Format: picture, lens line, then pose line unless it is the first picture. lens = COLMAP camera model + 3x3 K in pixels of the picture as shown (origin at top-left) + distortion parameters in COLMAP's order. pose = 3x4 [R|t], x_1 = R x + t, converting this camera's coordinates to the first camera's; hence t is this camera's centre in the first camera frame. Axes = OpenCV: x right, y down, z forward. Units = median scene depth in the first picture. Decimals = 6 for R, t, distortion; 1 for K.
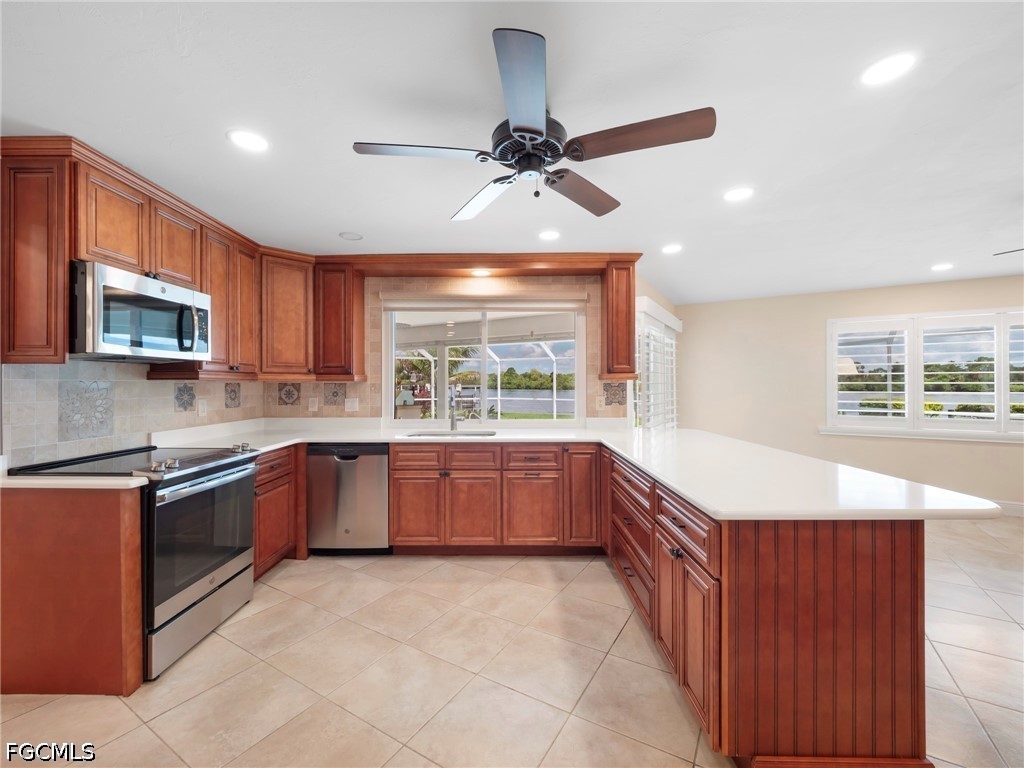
lens RADIAL K [[428.3, 0, 510.4], [0, 428.3, 380.9], [0, 0, 1]] dist [-0.001020, -0.004618]
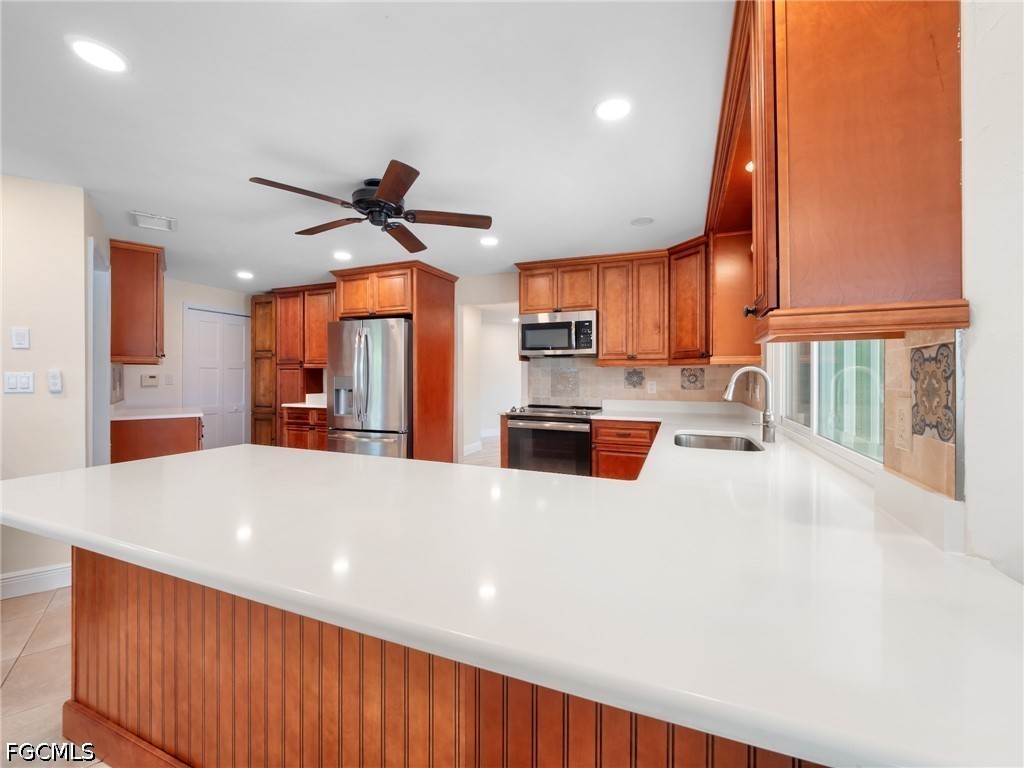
lens RADIAL K [[431.9, 0, 508.4], [0, 431.9, 375.9], [0, 0, 1]] dist [-0.002210, -0.000355]
pose [[-0.375604, 0.001853, -0.926778, 0.693737], [0.005979, 0.999982, -0.000424, 0.026142], [0.926761, -0.005700, -0.375609, 1.092530]]
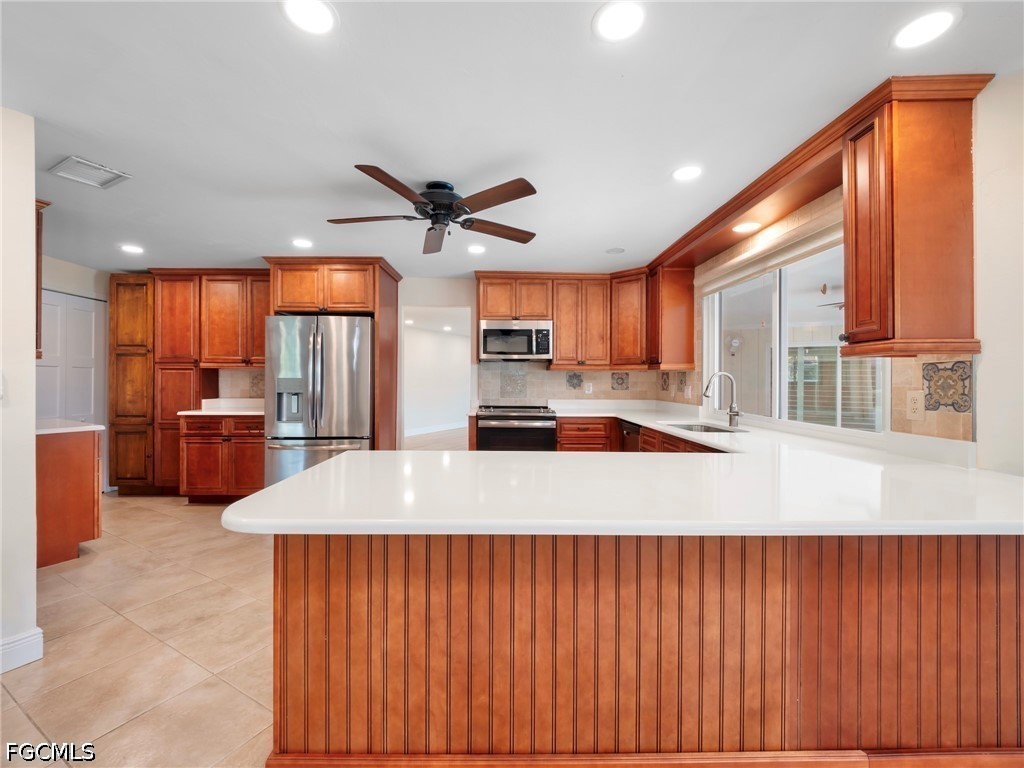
lens RADIAL K [[428.3, 0, 510.4], [0, 428.3, 380.9], [0, 0, 1]] dist [-0.001020, -0.004618]
pose [[0.026825, 0.005231, -0.999626, 0.843818], [0.002599, 0.999983, 0.005303, 0.026873], [0.999637, -0.002741, 0.026811, 0.671228]]
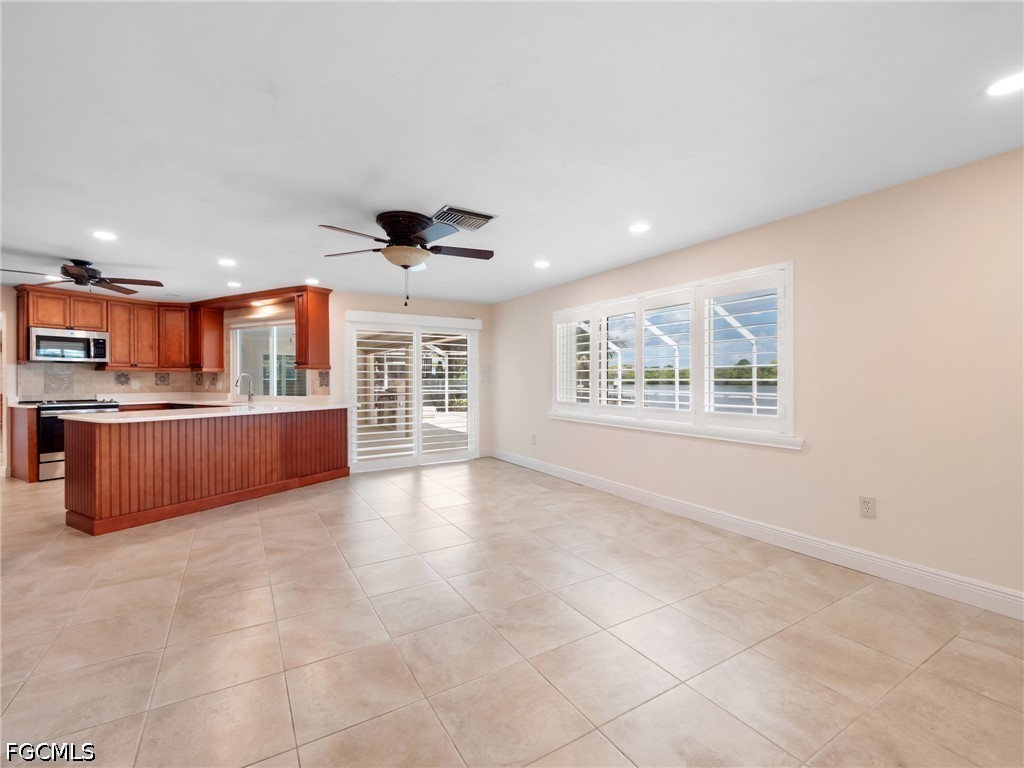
lens RADIAL K [[443.1, 0, 489.7], [0, 443.1, 379.9], [0, 0, 1]] dist [-0.001494, -0.000028]
pose [[0.869881, 0.000473, -0.493261, 1.827912], [0.002956, 0.999977, 0.006173, 0.032626], [0.493252, -0.006828, 0.869860, -0.017085]]
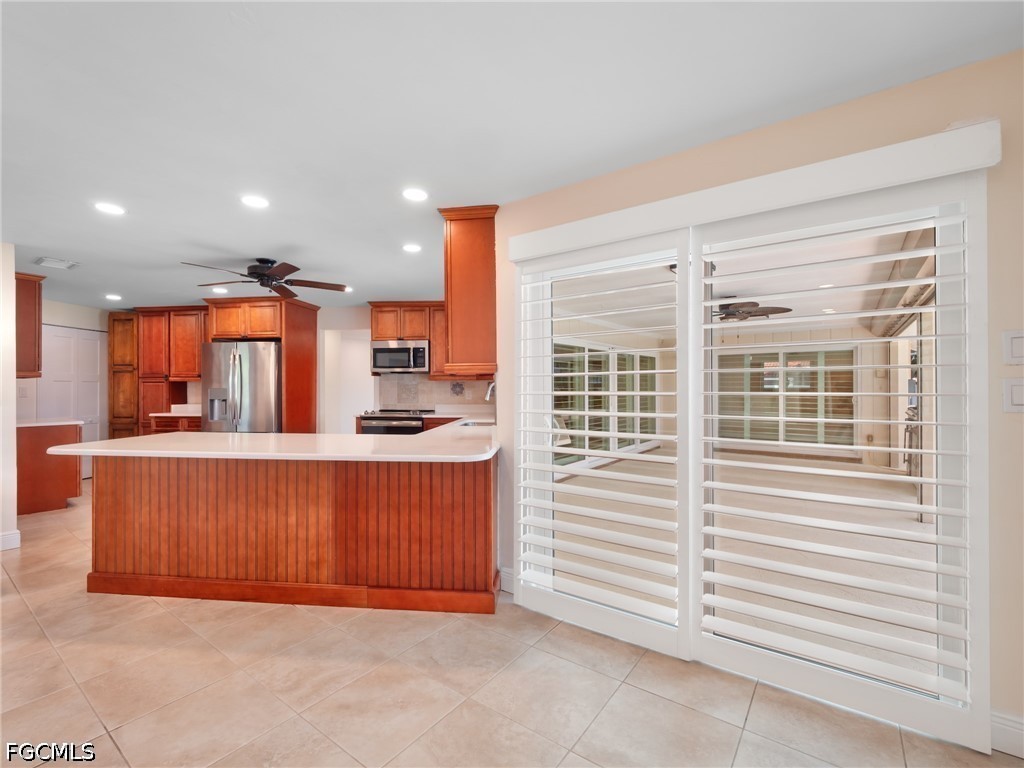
lens RADIAL K [[451.6, 0, 512.9], [0, 451.6, 387.4], [0, 0, 1]] dist [-0.011819, -0.000123]
pose [[-0.087440, 0.002475, -0.996167, 1.237942], [0.009974, 0.999949, 0.001609, 0.028226], [0.996120, -0.009795, -0.087461, 1.365426]]
